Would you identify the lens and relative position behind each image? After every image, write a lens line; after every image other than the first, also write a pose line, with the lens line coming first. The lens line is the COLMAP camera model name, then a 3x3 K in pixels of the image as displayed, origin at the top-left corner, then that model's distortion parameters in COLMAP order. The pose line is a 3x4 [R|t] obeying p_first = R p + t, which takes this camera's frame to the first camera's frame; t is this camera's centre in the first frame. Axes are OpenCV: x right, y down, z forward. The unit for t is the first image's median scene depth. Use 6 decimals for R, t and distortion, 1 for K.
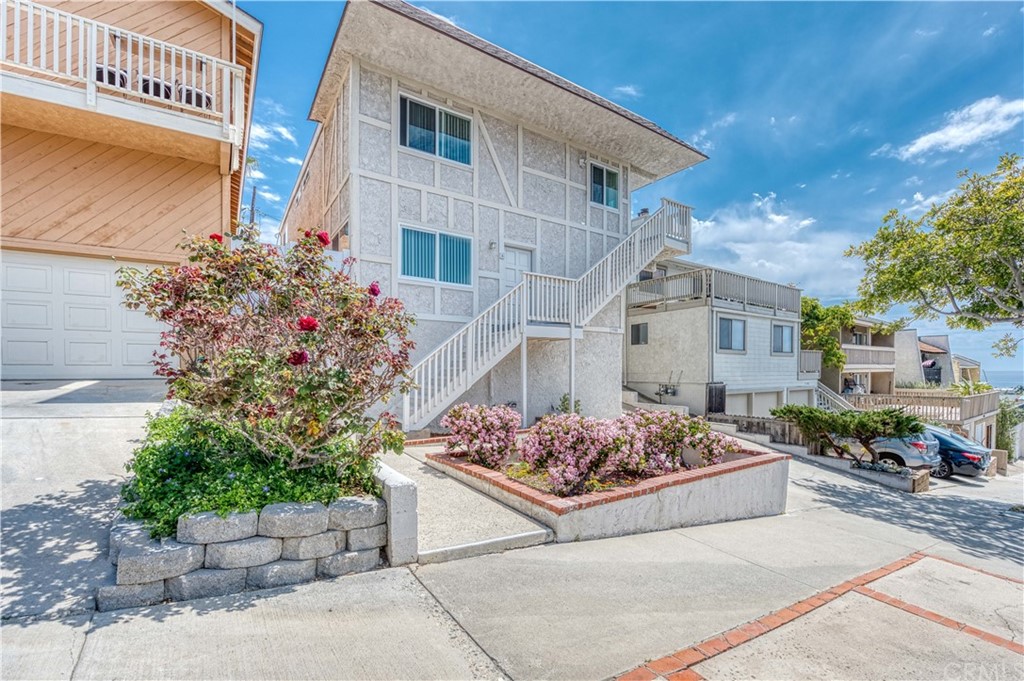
lens RADIAL K [[430.3, 0, 514.1], [0, 430.3, 372.5], [0, 0, 1]] dist [-0.022515, -0.000453]
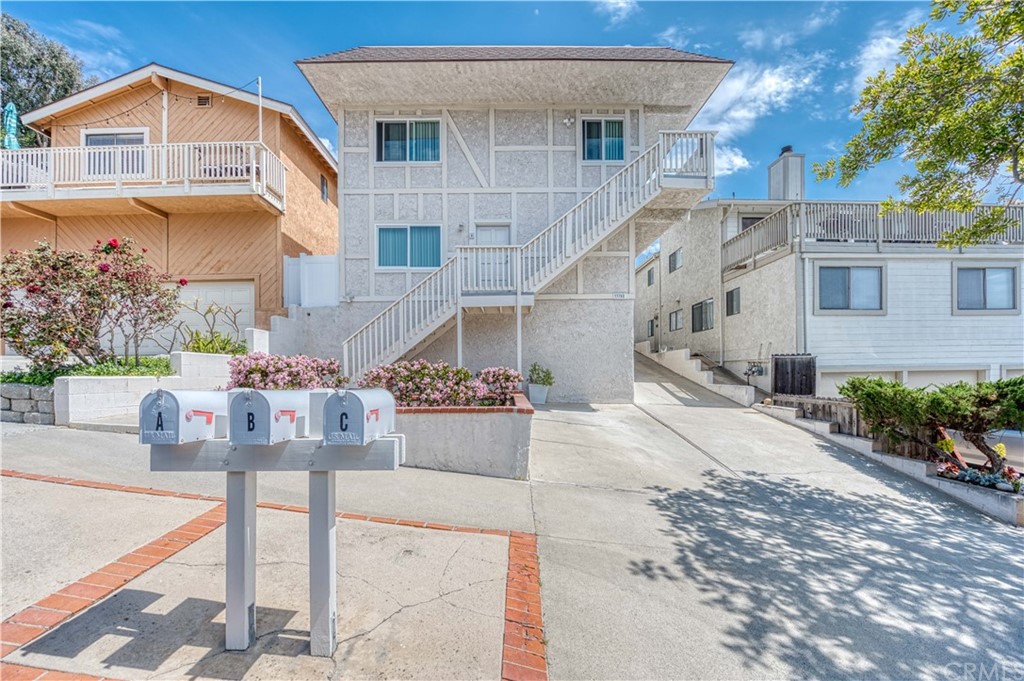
lens RADIAL K [[418.7, 0, 506.3], [0, 418.7, 370.1], [0, 0, 1]] dist [-0.023614, -0.000270]
pose [[0.837840, -0.011583, -0.545793, 0.616599], [0.007827, 0.999927, -0.009206, 0.074544], [0.545860, 0.003442, 0.837869, 0.178003]]
